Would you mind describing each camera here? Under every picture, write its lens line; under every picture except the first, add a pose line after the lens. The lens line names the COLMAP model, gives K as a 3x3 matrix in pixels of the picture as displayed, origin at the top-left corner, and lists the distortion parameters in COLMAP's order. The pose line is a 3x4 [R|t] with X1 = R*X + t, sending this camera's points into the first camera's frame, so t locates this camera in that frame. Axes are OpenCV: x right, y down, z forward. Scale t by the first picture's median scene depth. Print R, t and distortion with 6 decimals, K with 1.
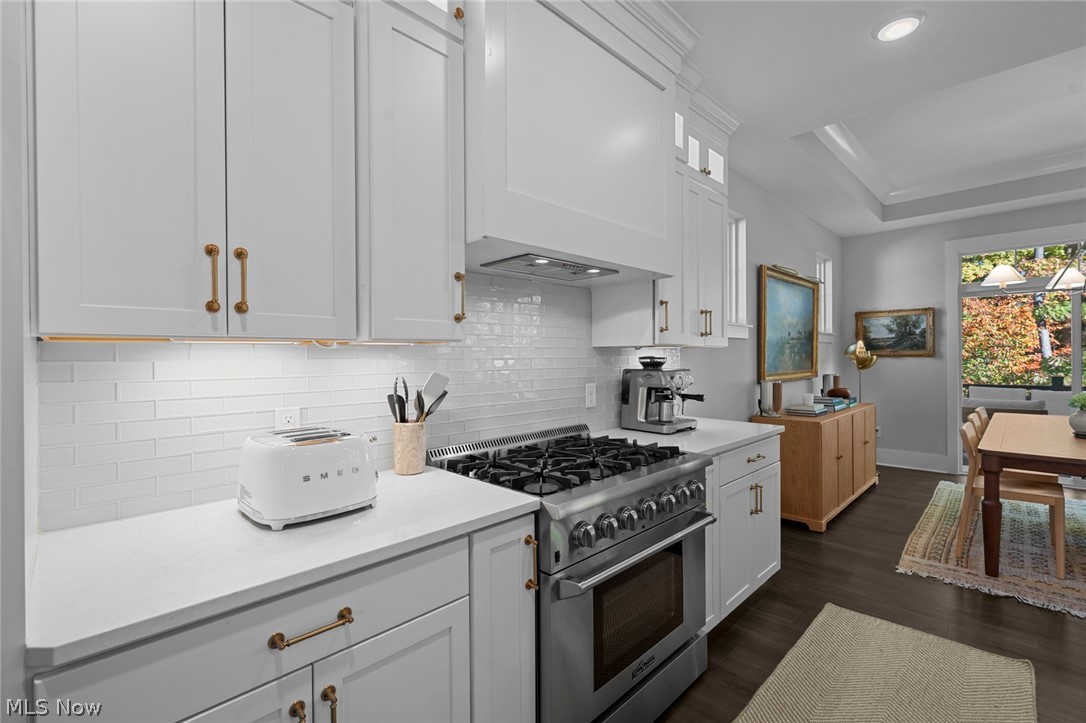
lens RADIAL K [[486.2, 0, 553.6], [0, 486.2, 355.9], [0, 0, 1]] dist [0.000080, 0.002596]
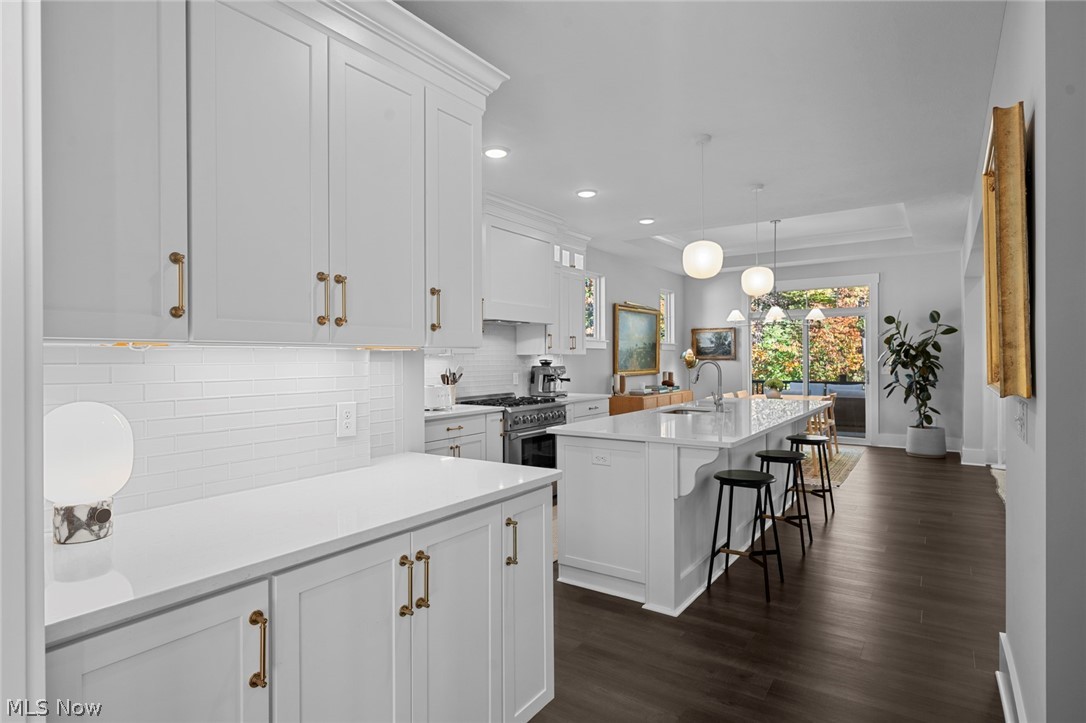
lens RADIAL K [[562.4, 0, 542.9], [0, 562.4, 356.9], [0, 0, 1]] dist [0.012960, 0.000511]
pose [[0.986508, 0.000369, 0.163711, -0.189283], [0.000444, 0.999988, -0.004927, 0.001298], [-0.163711, 0.004933, 0.986496, -1.286686]]
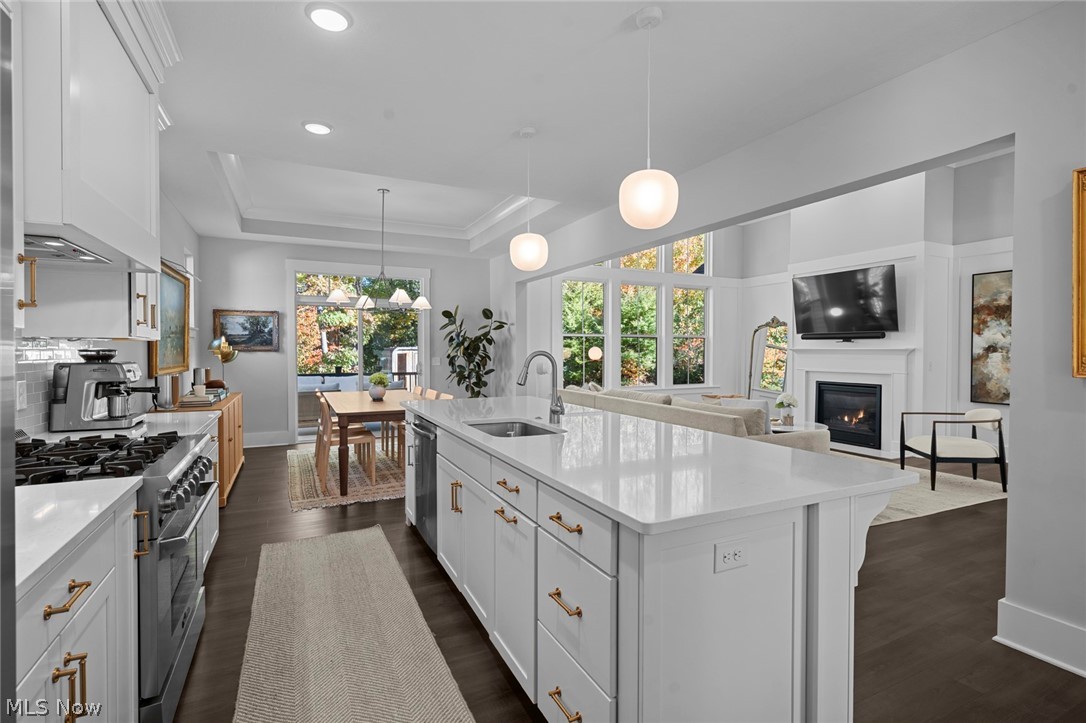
lens RADIAL K [[512.7, 0, 541.3], [0, 512.7, 360.1], [0, 0, 1]] dist [-0.006055, 0.003042]
pose [[0.342535, -0.012707, 0.939419, -0.420933], [-0.003016, 0.999888, 0.014625, 0.005421], [-0.939500, -0.007843, 0.342459, -0.130357]]
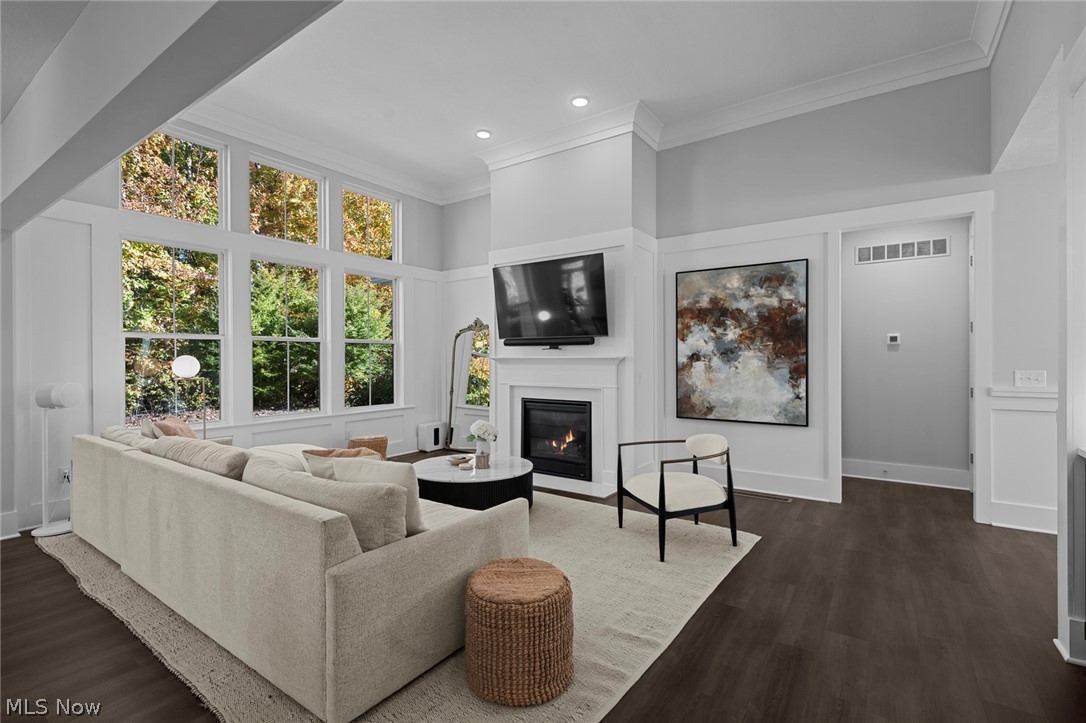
lens RADIAL K [[486.2, 0, 553.7], [0, 486.2, 361.6], [0, 0, 1]] dist [0.000080, 0.002596]
pose [[-0.182374, -0.000263, 0.983229, 0.595657], [0.004282, 0.999990, 0.001062, -0.004089], [-0.983220, 0.004404, -0.182371, -0.332831]]
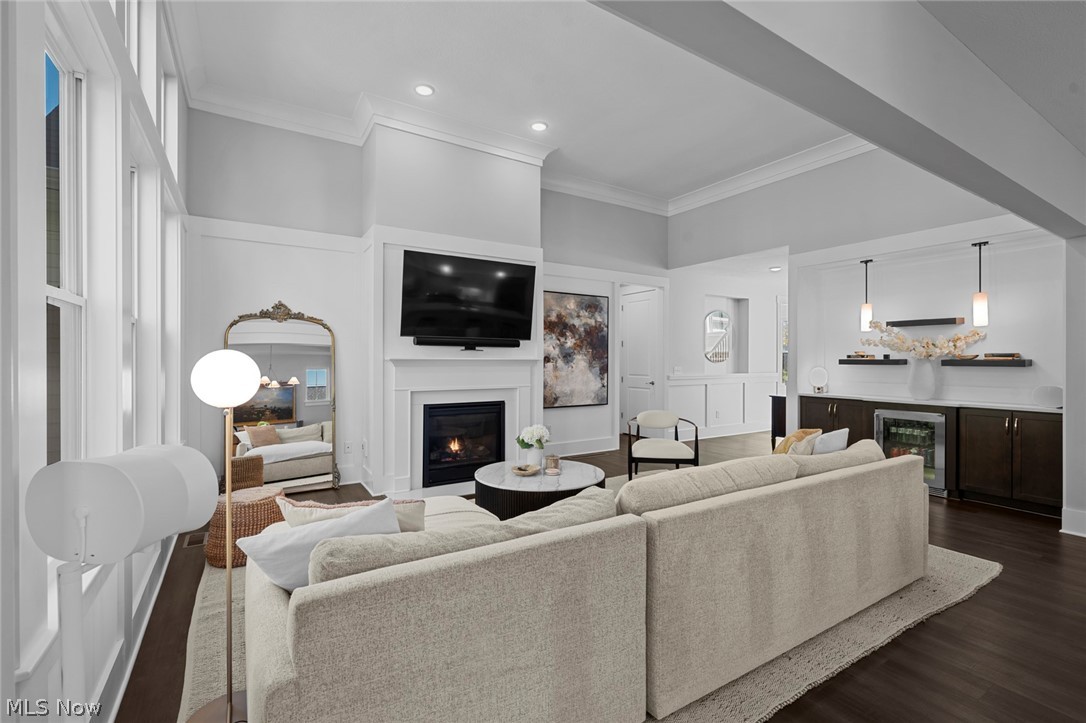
lens RADIAL K [[486.2, 0, 518.3], [0, 486.2, 361.9], [0, 0, 1]] dist [0.000080, 0.002596]
pose [[-0.971469, 0.000899, 0.237166, 1.896209], [0.001975, 0.999989, 0.004297, -0.014634], [-0.237160, 0.004643, -0.971460, 1.112765]]
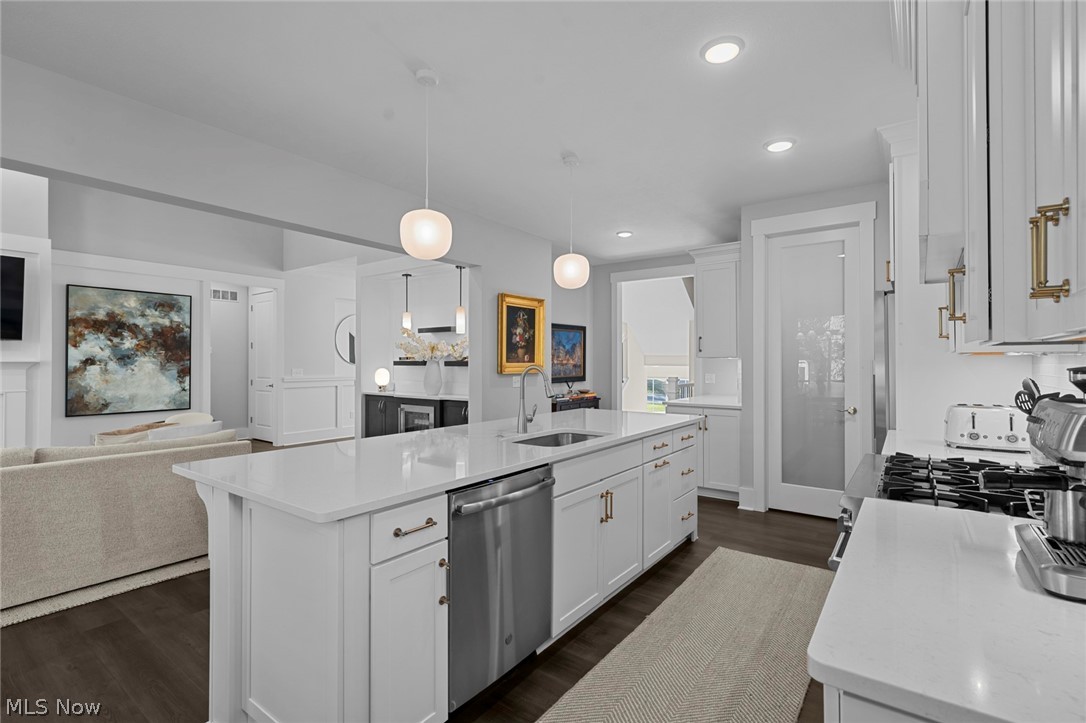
lens RADIAL K [[512.7, 0, 546.0], [0, 512.7, 357.8], [0, 0, 1]] dist [-0.006055, 0.003042]
pose [[-0.987340, 0.004129, -0.158562, 0.704418], [0.005288, 0.999962, -0.006891, -0.008033], [0.158528, -0.007642, -0.987325, 1.321147]]
